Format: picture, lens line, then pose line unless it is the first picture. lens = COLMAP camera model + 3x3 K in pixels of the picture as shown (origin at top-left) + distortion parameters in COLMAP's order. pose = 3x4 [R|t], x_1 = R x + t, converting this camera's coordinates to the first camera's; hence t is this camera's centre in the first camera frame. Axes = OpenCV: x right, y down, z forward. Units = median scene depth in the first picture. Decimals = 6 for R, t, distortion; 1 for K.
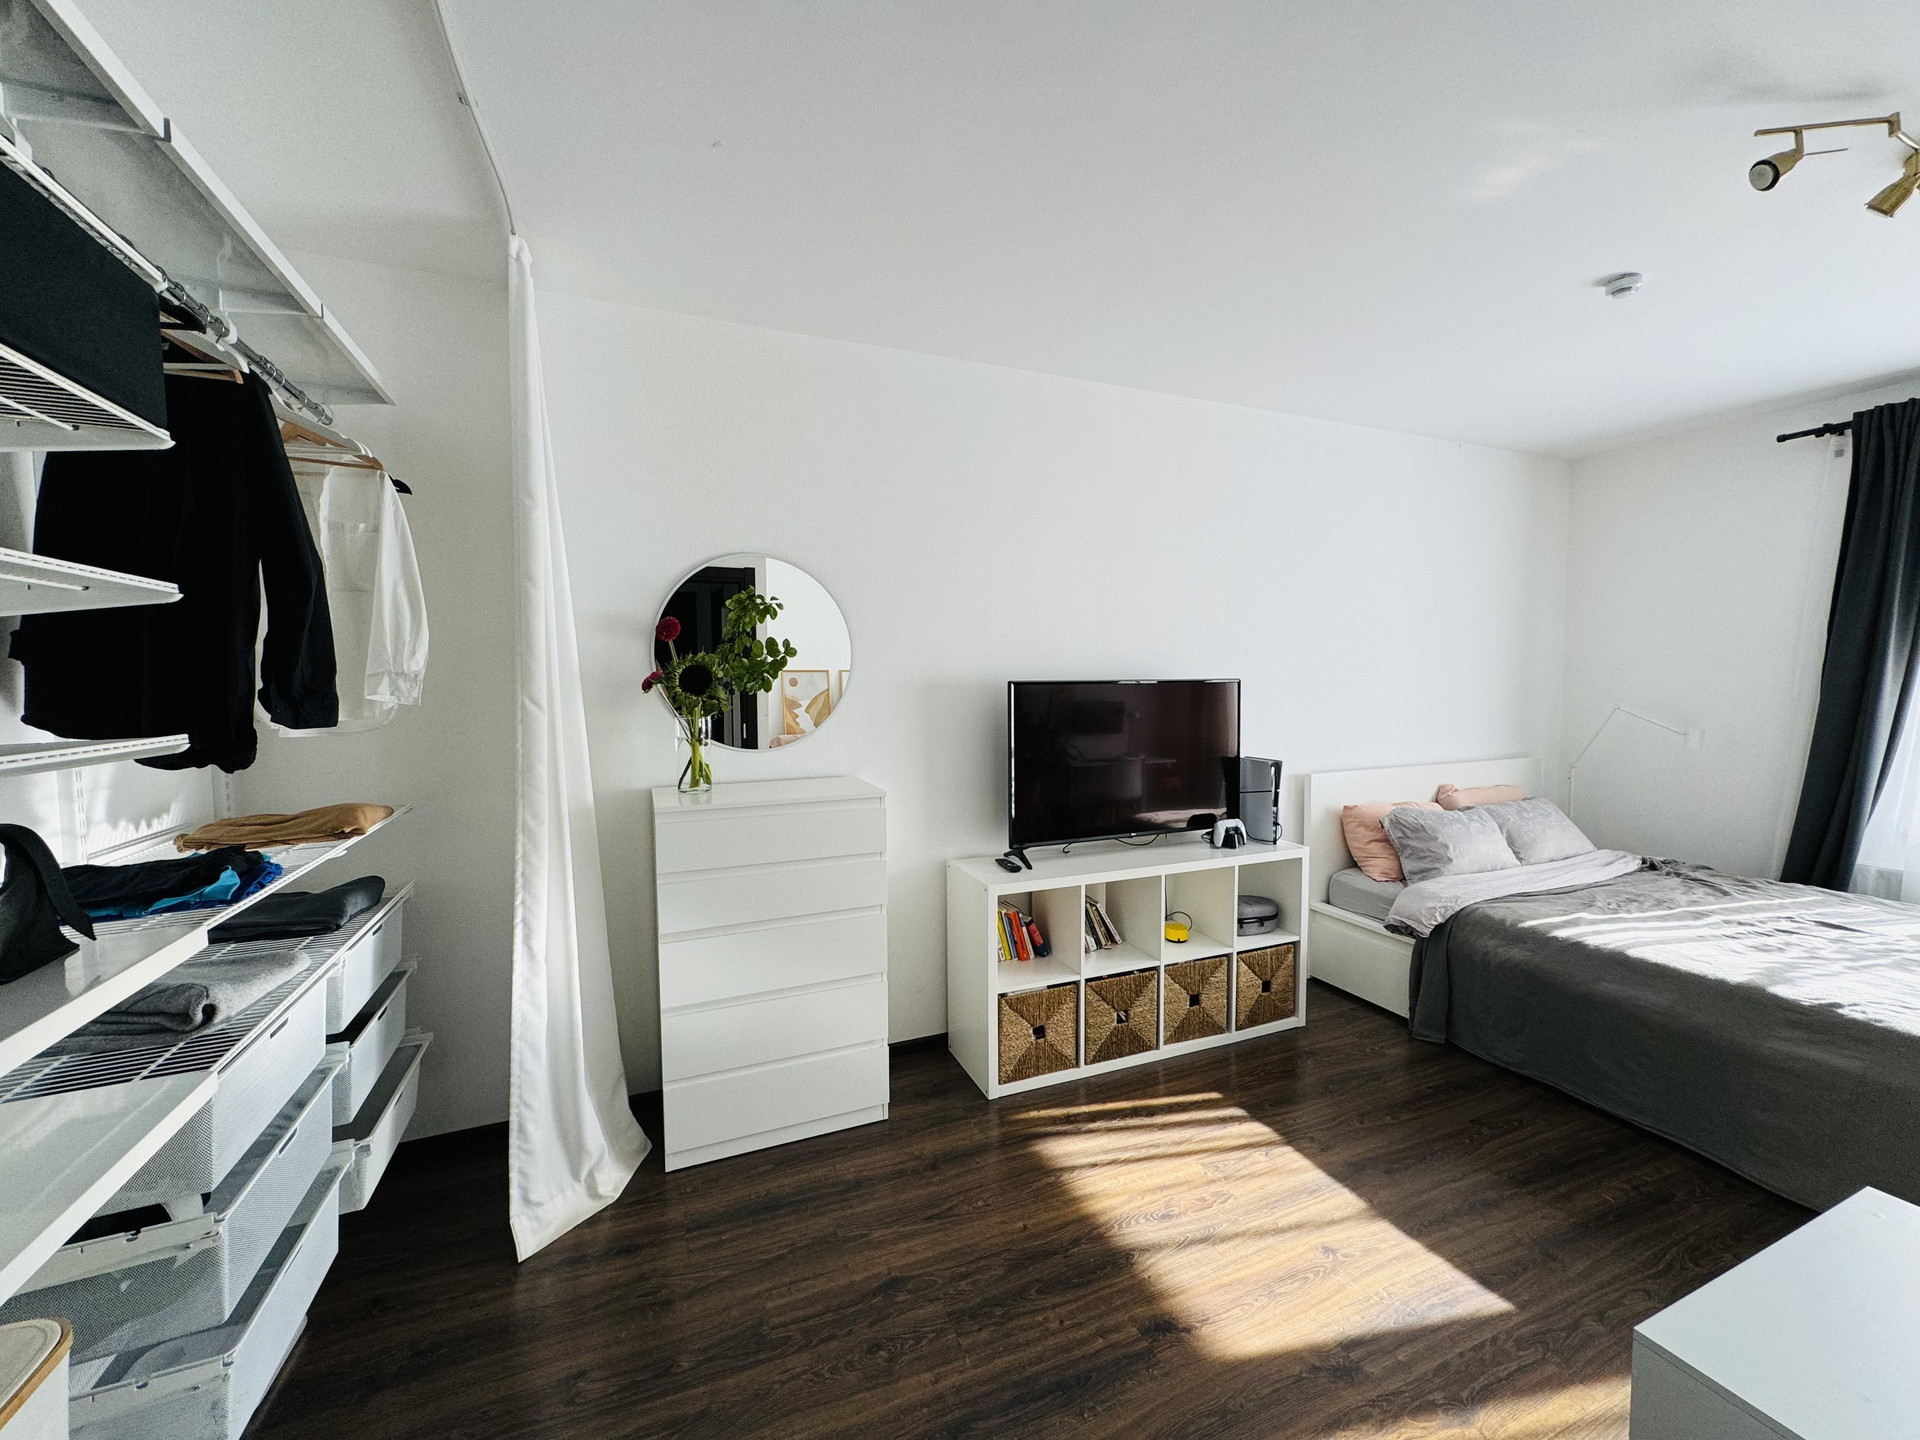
lens RADIAL K [[761.9, 0, 959.3], [0, 761.9, 722.7], [0, 0, 1]] dist [-0.002435, -0.000459]
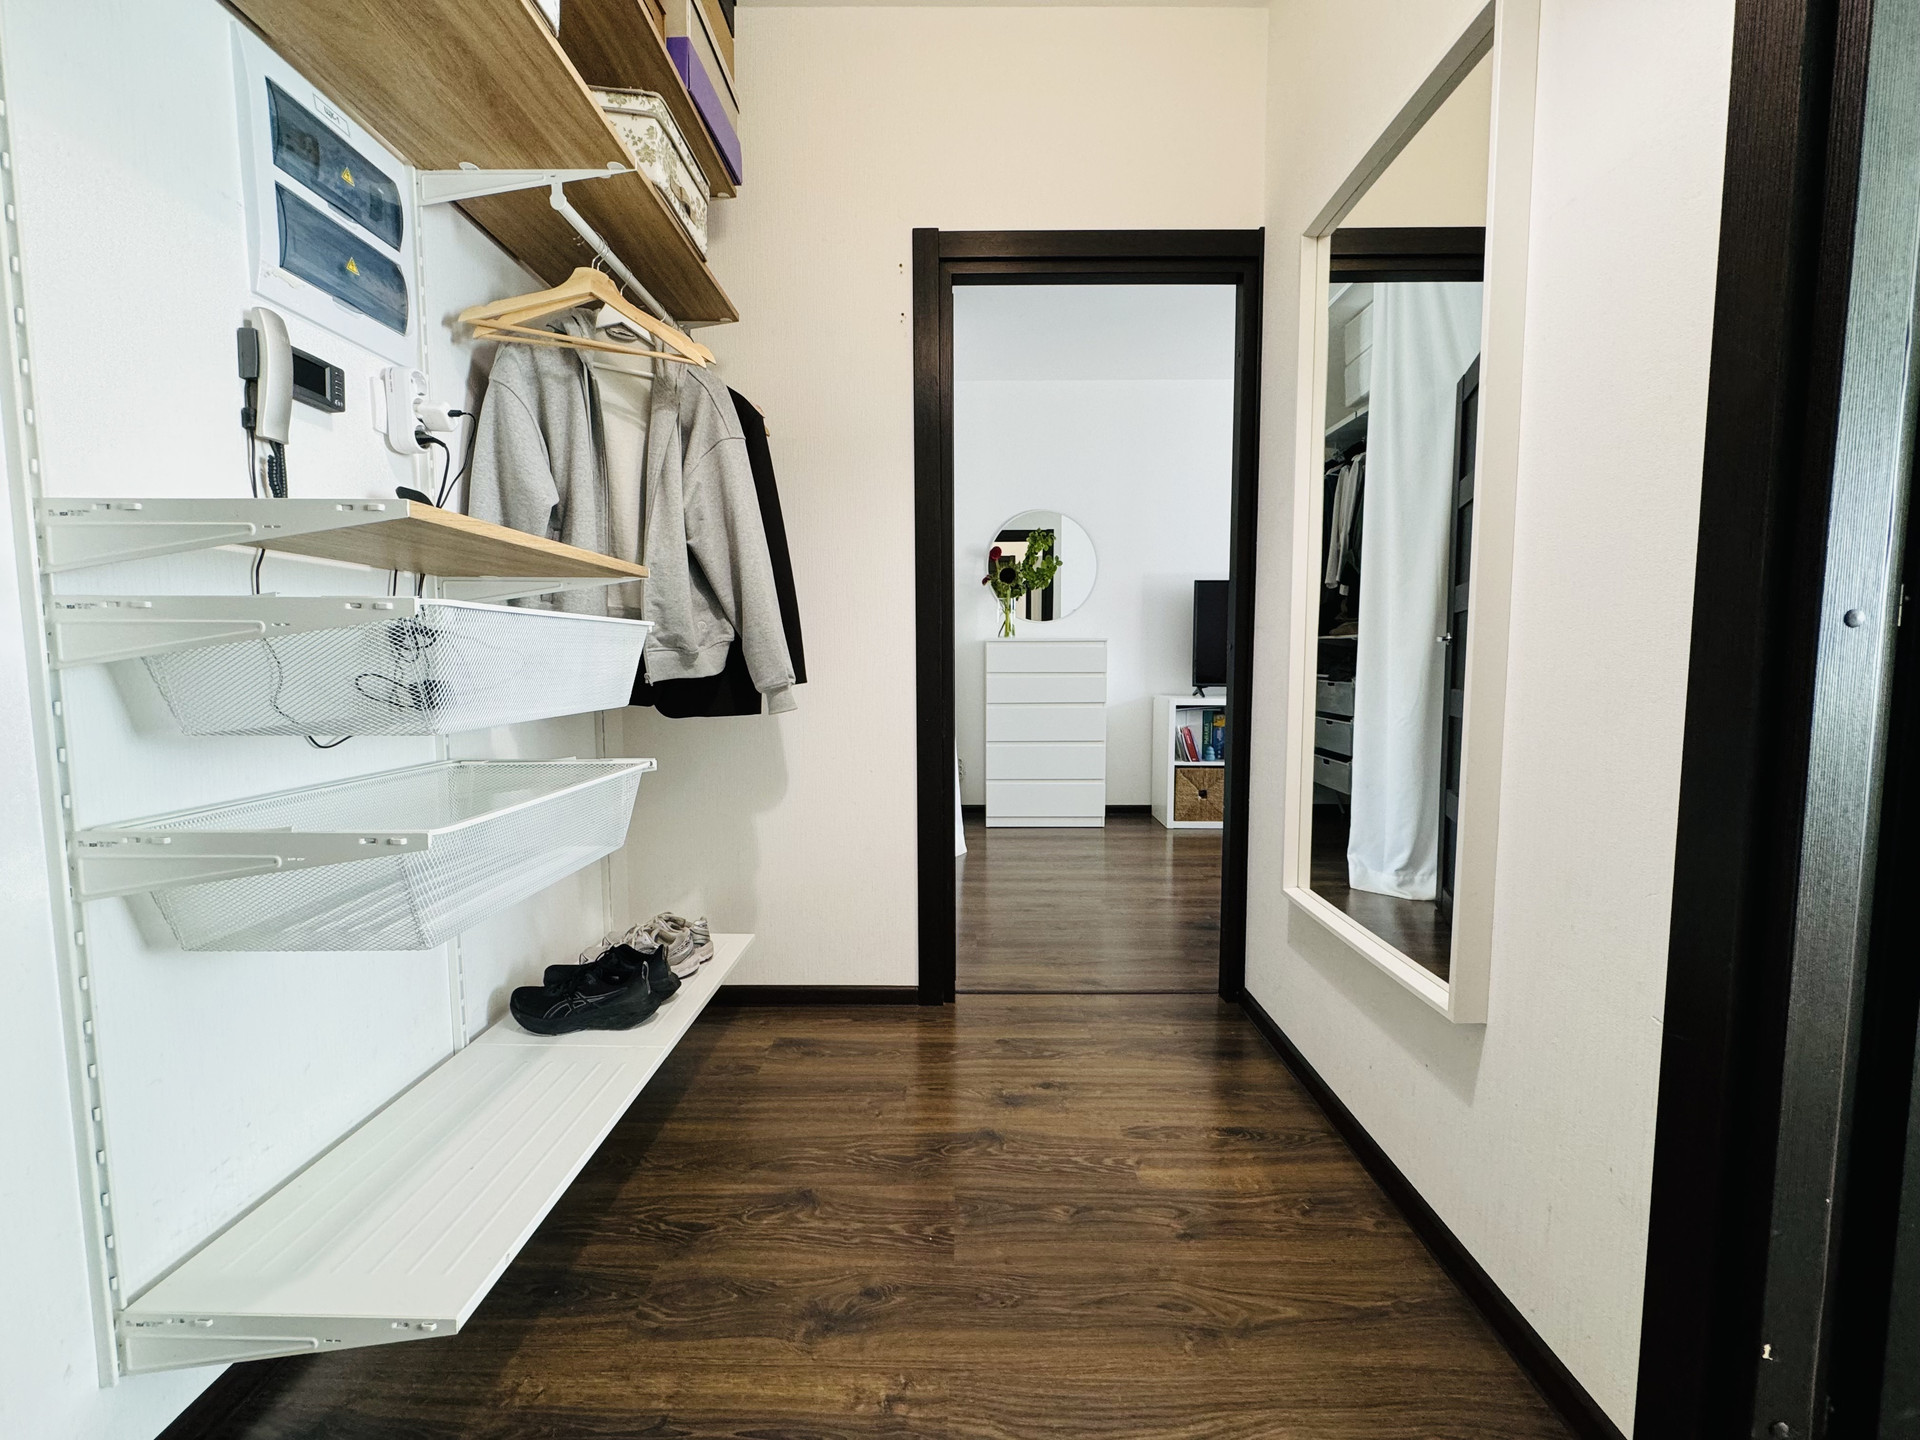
lens RADIAL K [[767.5, 0, 962.4], [0, 767.5, 720.1], [0, 0, 1]] dist [-0.000639, -0.000352]
pose [[0.916541, 0.034188, -0.398477, 0.233639], [-0.025997, 0.999325, 0.025942, 0.180350], [0.399096, -0.013418, 0.916811, -0.580292]]
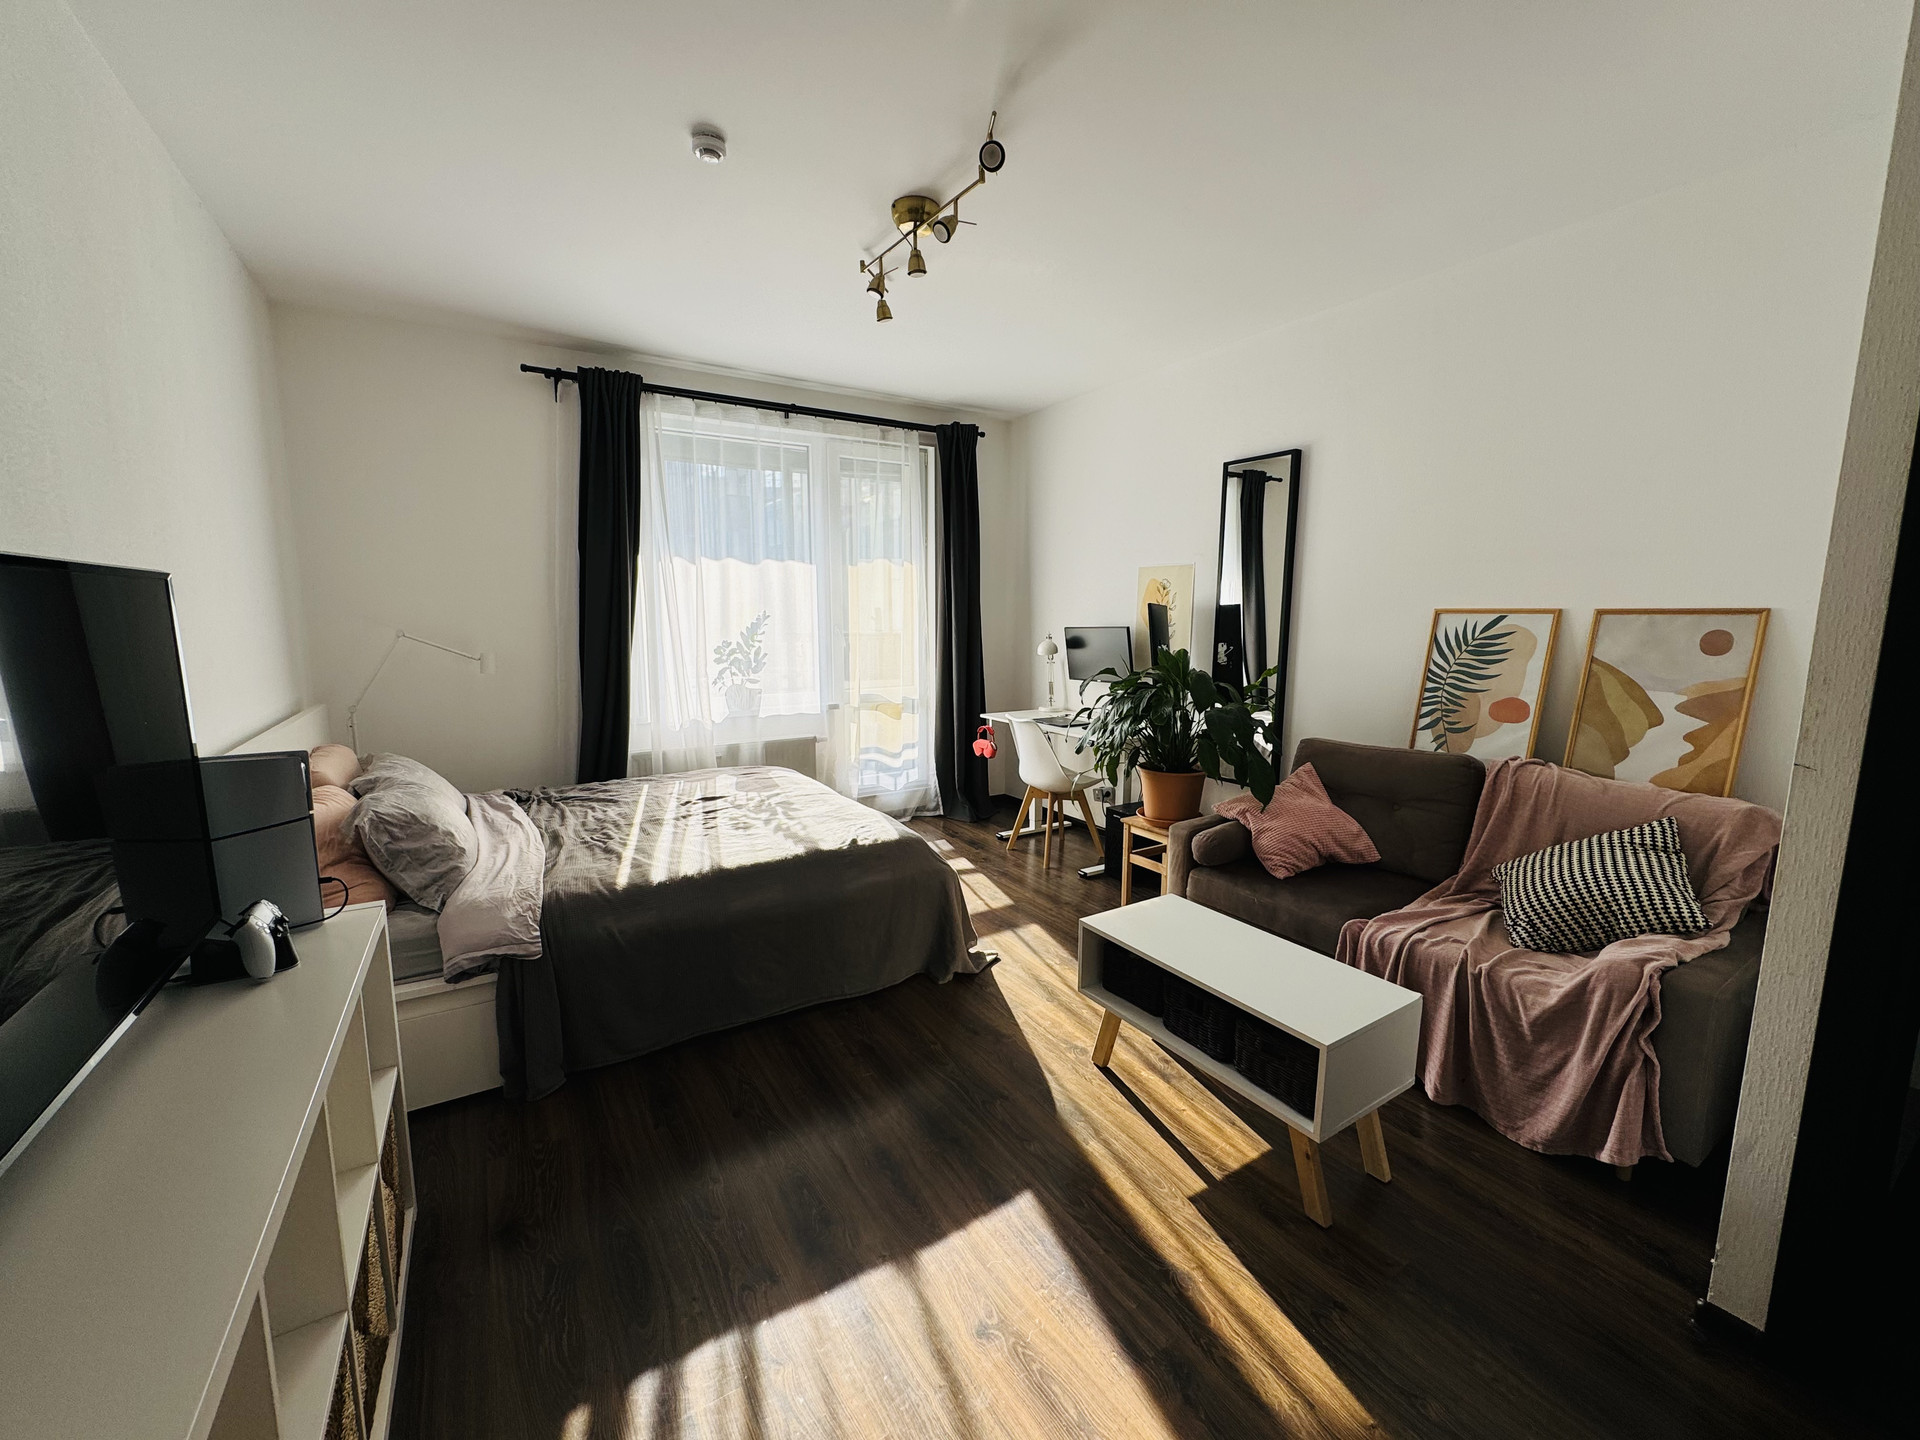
lens RADIAL K [[761.9, 0, 959.3], [0, 761.9, 722.7], [0, 0, 1]] dist [-0.002435, -0.000459]
pose [[-0.156828, -0.135830, 0.978241, -0.111734], [0.059578, 0.987392, 0.146652, -0.013664], [-0.985827, 0.081281, -0.146759, 0.704389]]
